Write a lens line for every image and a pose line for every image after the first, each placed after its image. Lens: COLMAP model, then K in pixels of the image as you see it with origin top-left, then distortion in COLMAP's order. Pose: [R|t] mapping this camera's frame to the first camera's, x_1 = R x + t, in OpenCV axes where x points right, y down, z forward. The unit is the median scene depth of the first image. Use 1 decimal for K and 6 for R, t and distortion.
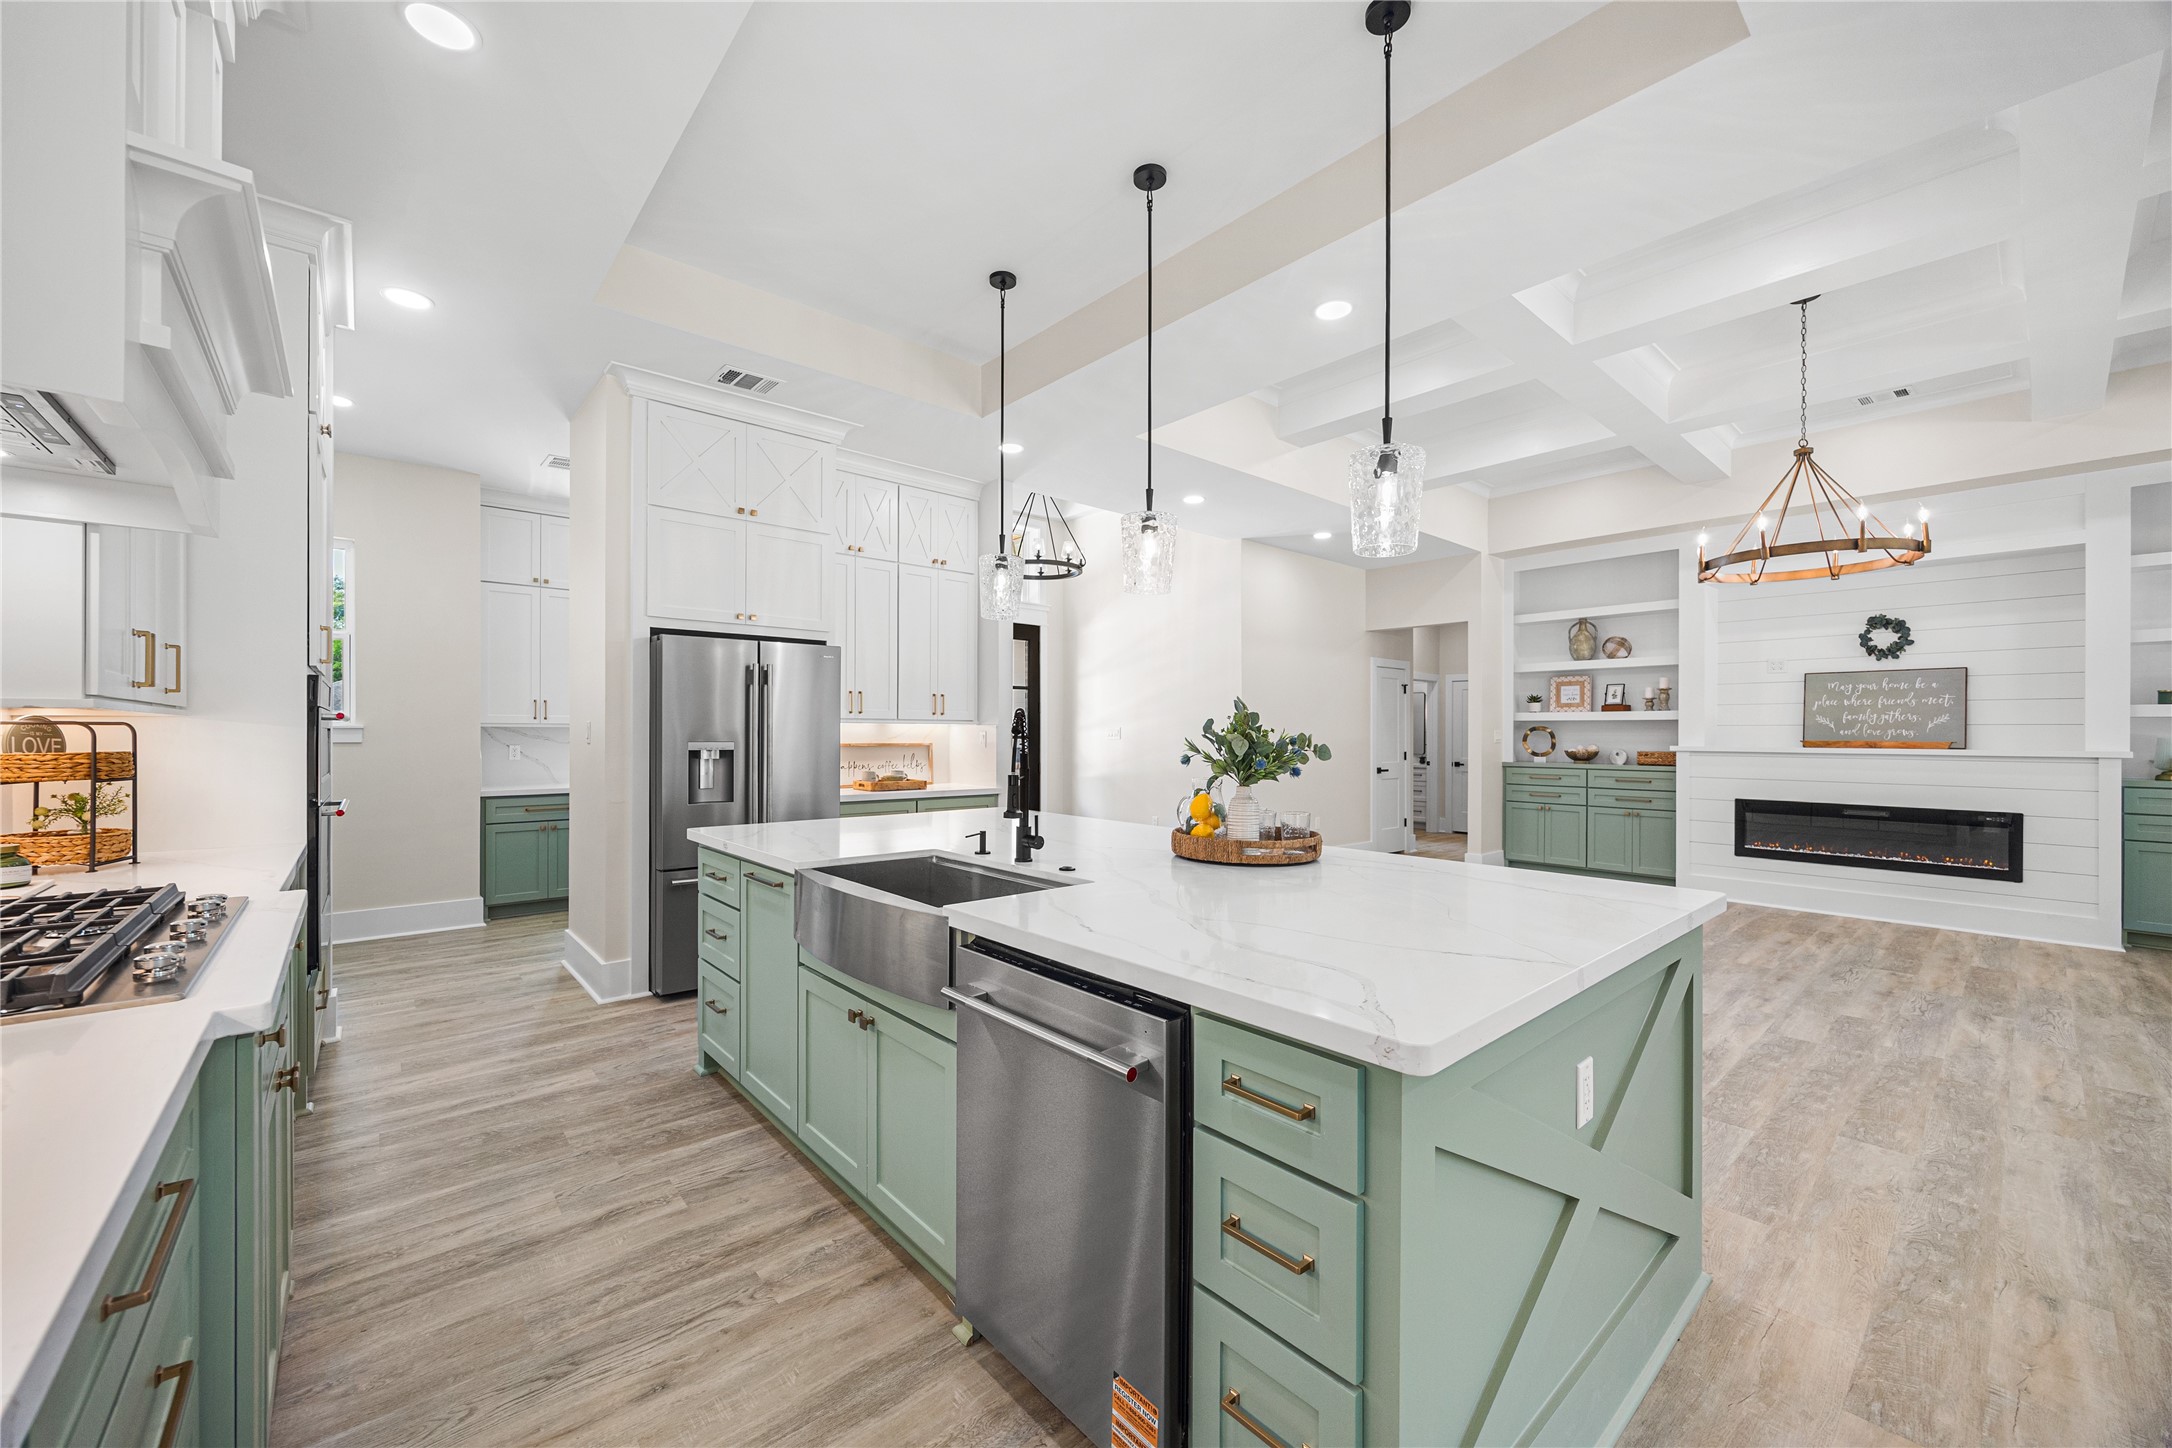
lens RADIAL K [[827.4, 0, 1078.8], [0, 827.4, 731.5], [0, 0, 1]] dist [-0.001781, -0.000032]
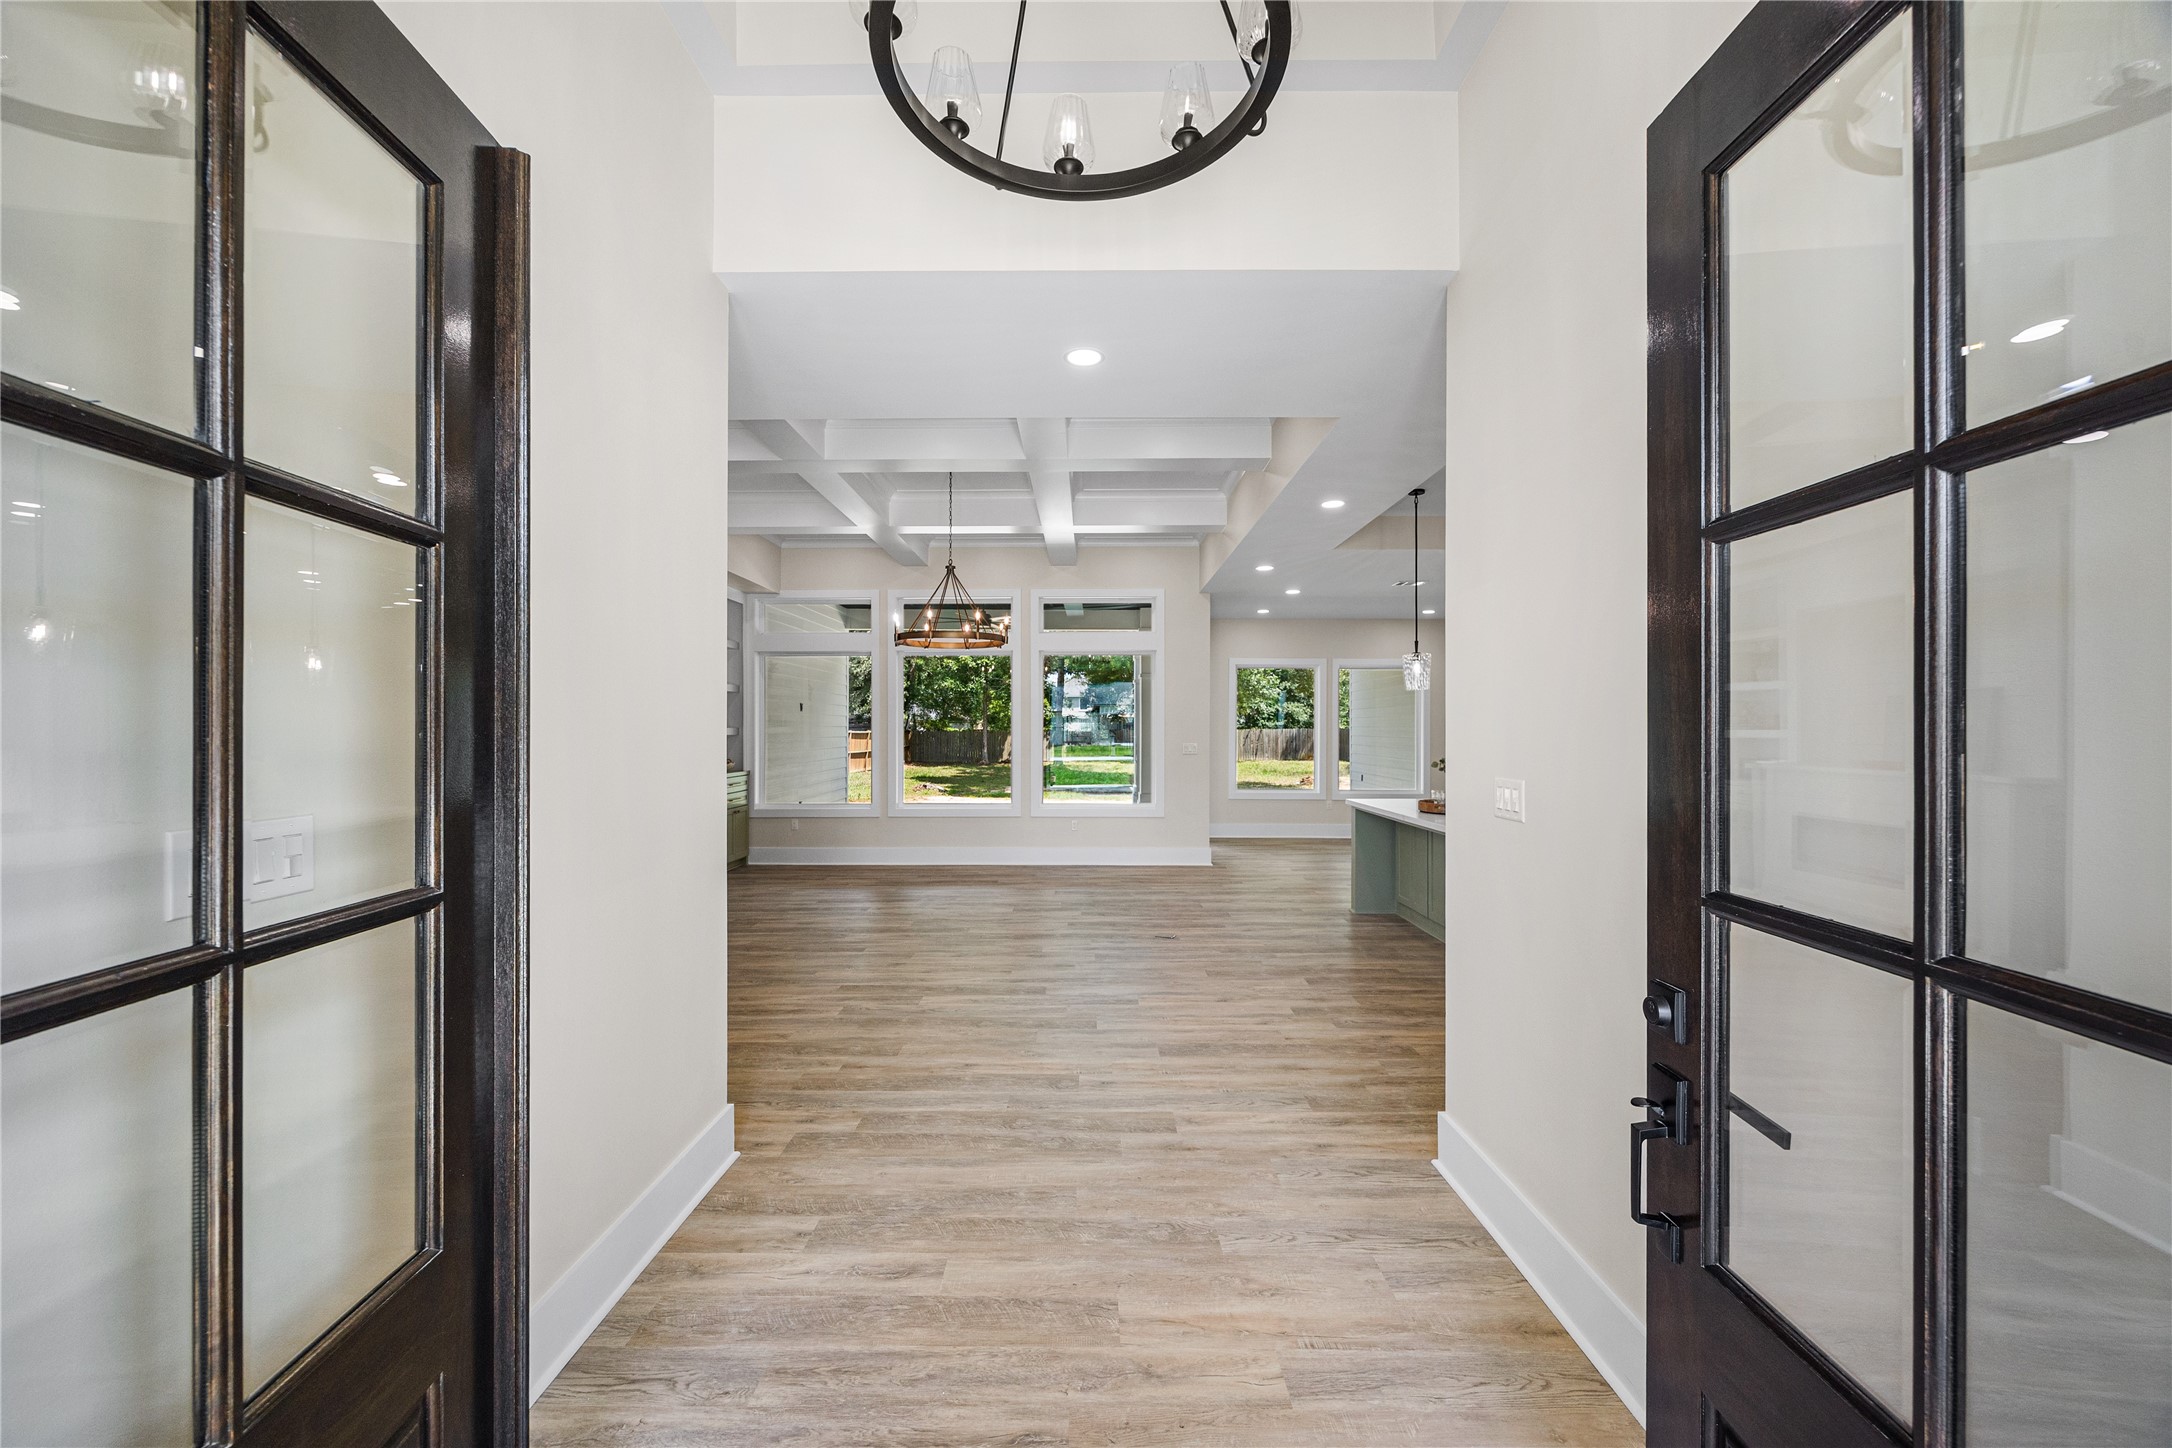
lens RADIAL K [[847.4, 0, 1086.0], [0, 847.4, 724.0], [0, 0, 1]] dist [-0.000141, -0.000018]
pose [[-0.751018, -0.002154, 0.660278, -0.246933], [-0.006218, 0.999973, -0.003810, -0.032710], [-0.660253, -0.006967, -0.751011, 1.460949]]
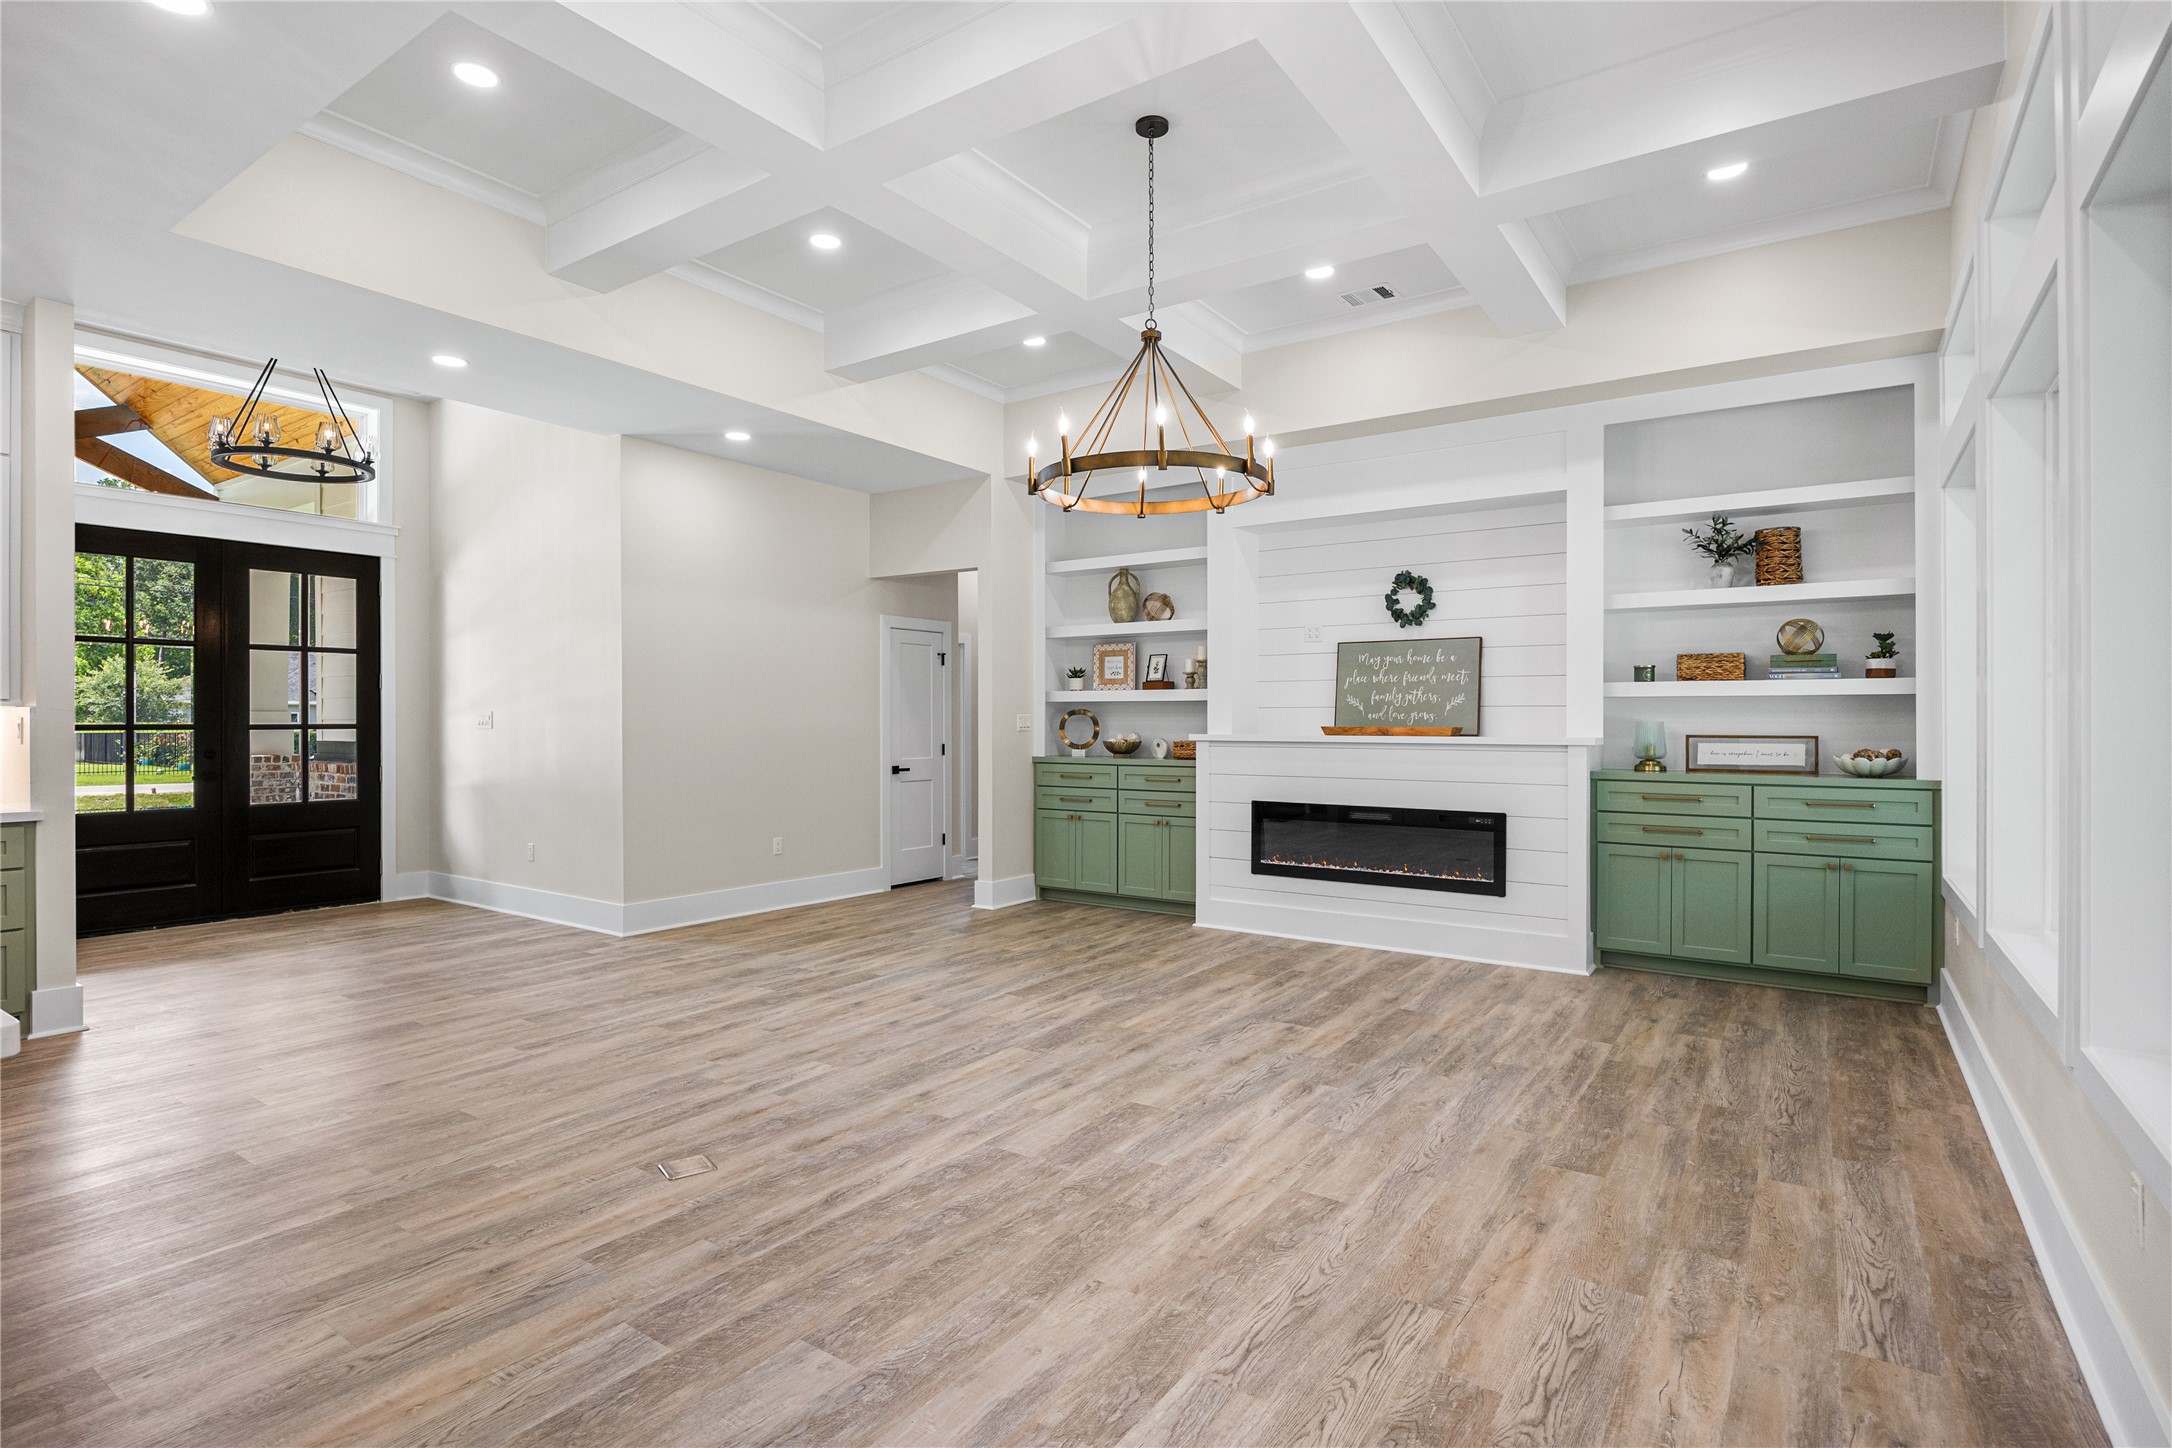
lens RADIAL K [[1069.8, 0, 1077.2], [0, 1069.8, 722.1], [0, 0, 1]] dist [-0.009655, -0.000017]
pose [[0.968385, -0.003726, 0.249434, 0.417179], [0.002775, 0.999987, 0.004164, 0.002026], [-0.249447, -0.003340, 0.968383, 0.064229]]
